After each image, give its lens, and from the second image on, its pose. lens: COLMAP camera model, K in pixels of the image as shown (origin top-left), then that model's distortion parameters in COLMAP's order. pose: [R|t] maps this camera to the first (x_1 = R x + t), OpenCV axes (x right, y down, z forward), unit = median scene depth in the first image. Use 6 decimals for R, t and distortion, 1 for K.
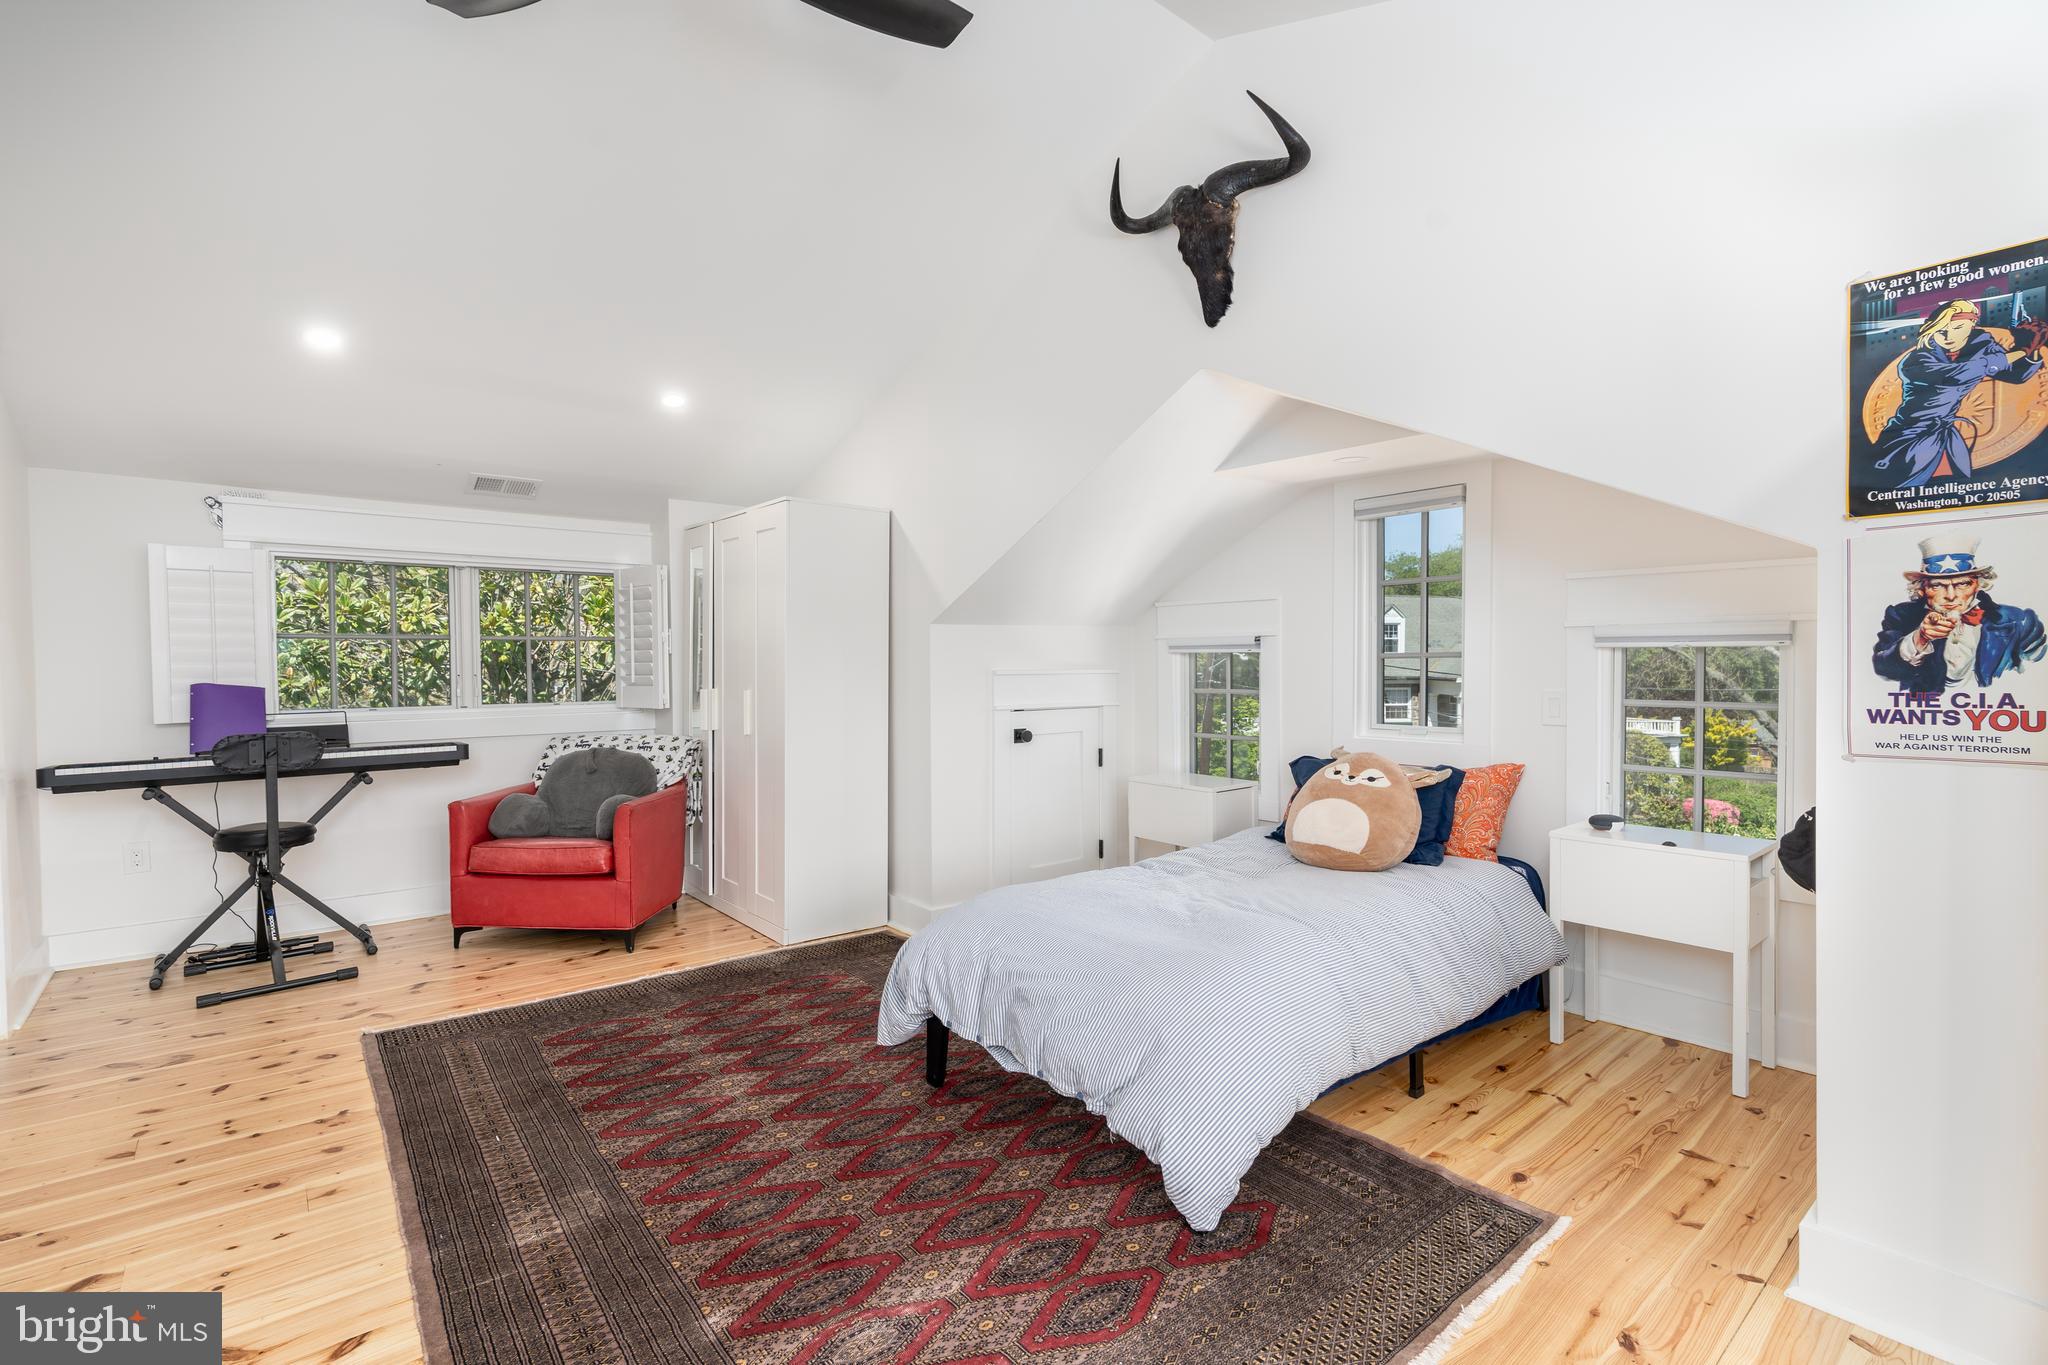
lens RADIAL K [[926.3, 0, 1011.0], [0, 926.3, 680.3], [0, 0, 1]] dist [-0.013439, 0.003092]
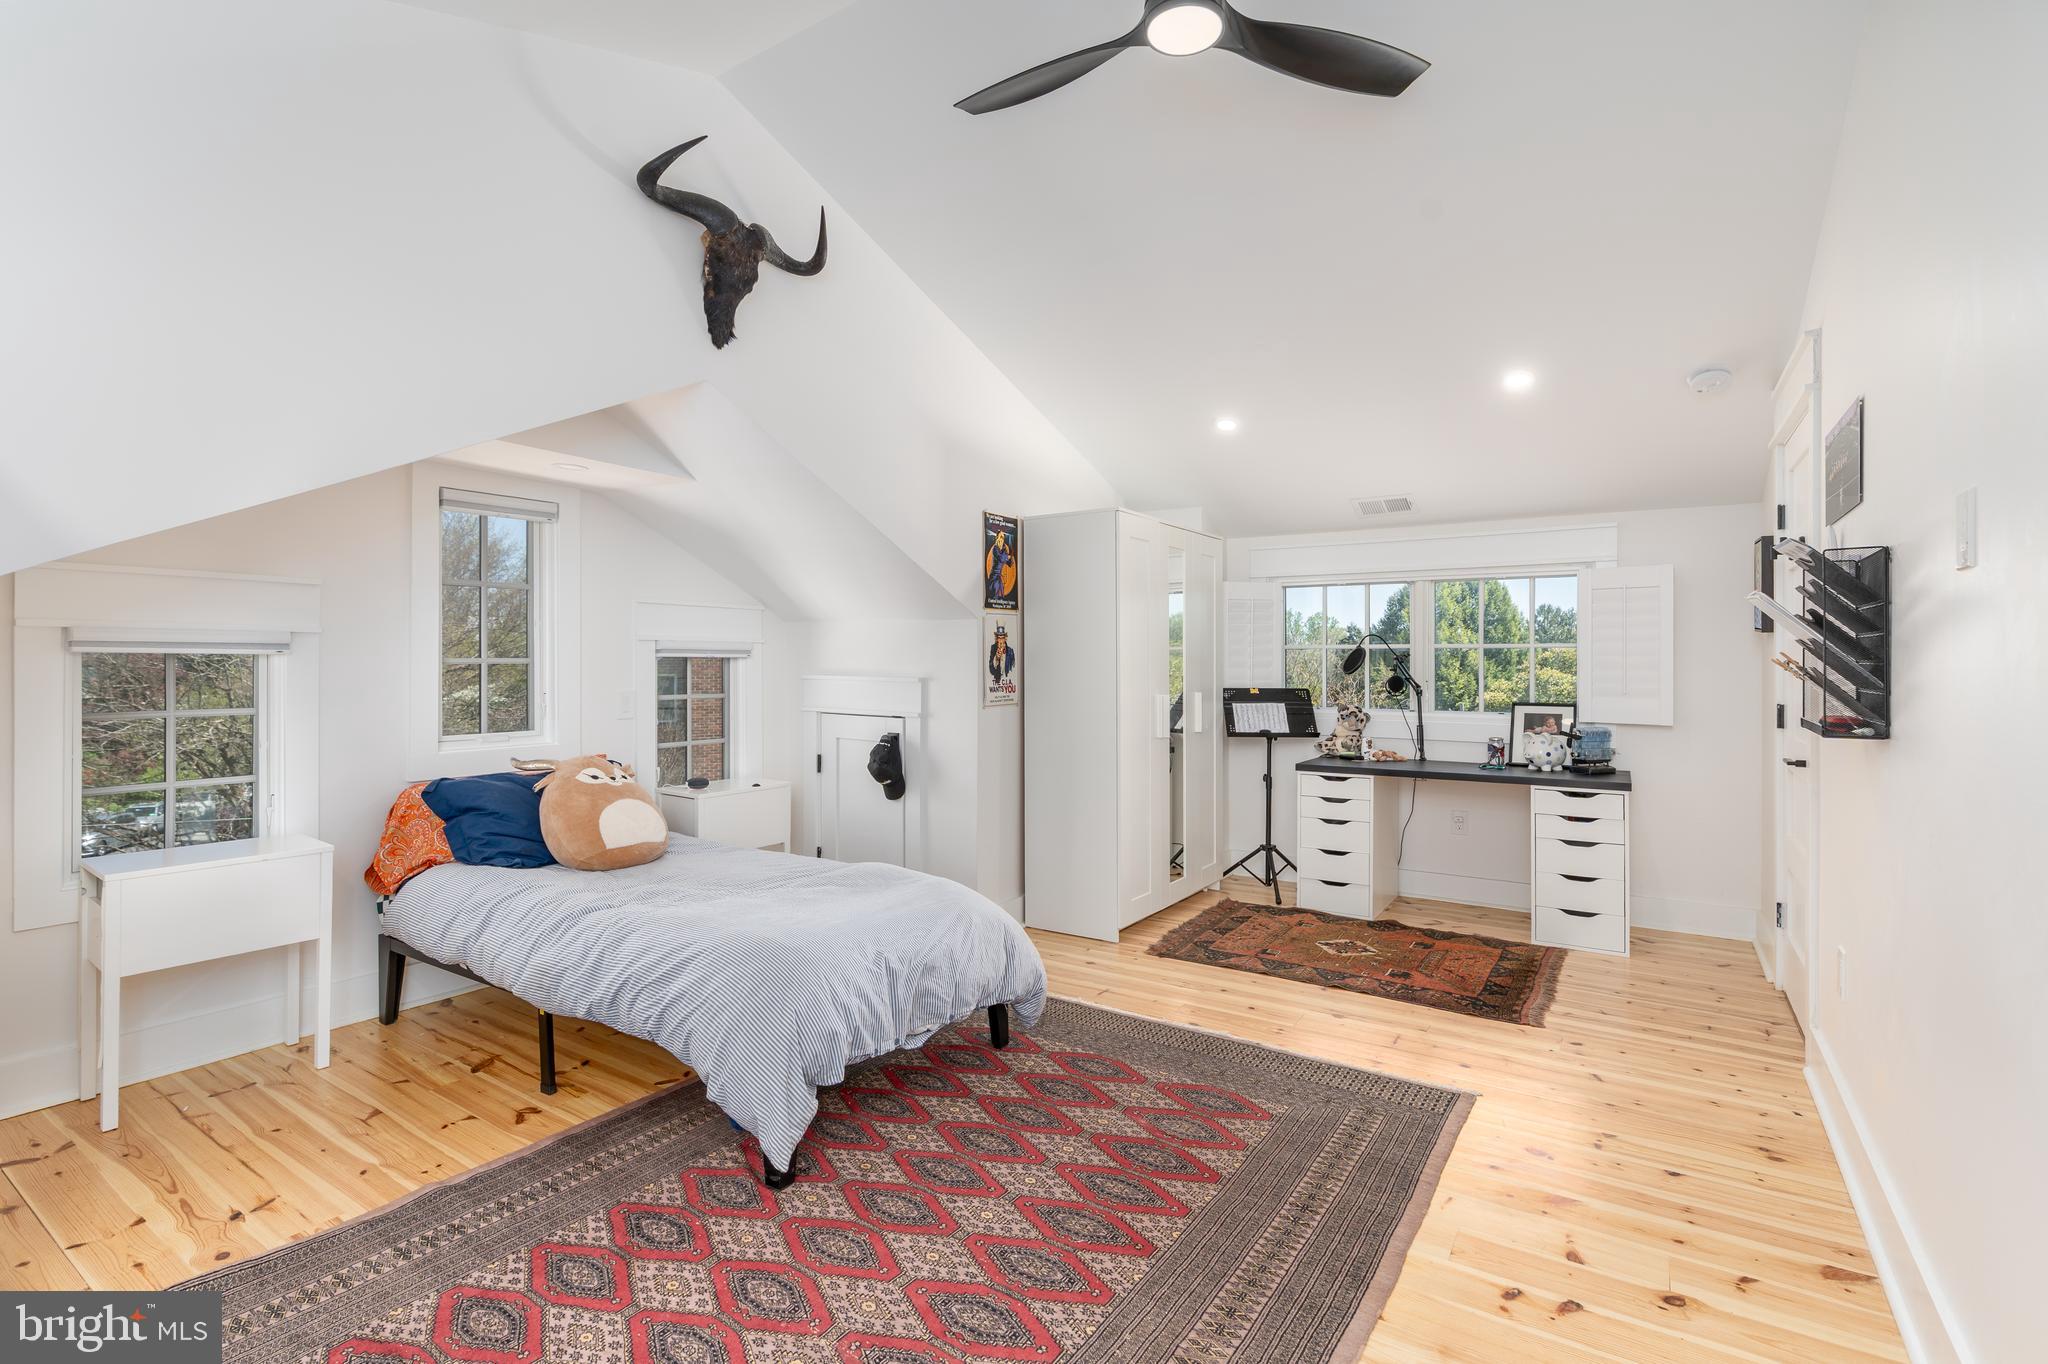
lens RADIAL K [[926.3, 0, 1043.5], [0, 926.3, 650.6], [0, 0, 1]] dist [-0.013439, 0.003092]
pose [[-0.292863, 0.010633, 0.956095, -1.502006], [0.012571, 0.999895, -0.007269, -0.046860], [-0.956072, 0.009891, -0.292965, 1.614219]]
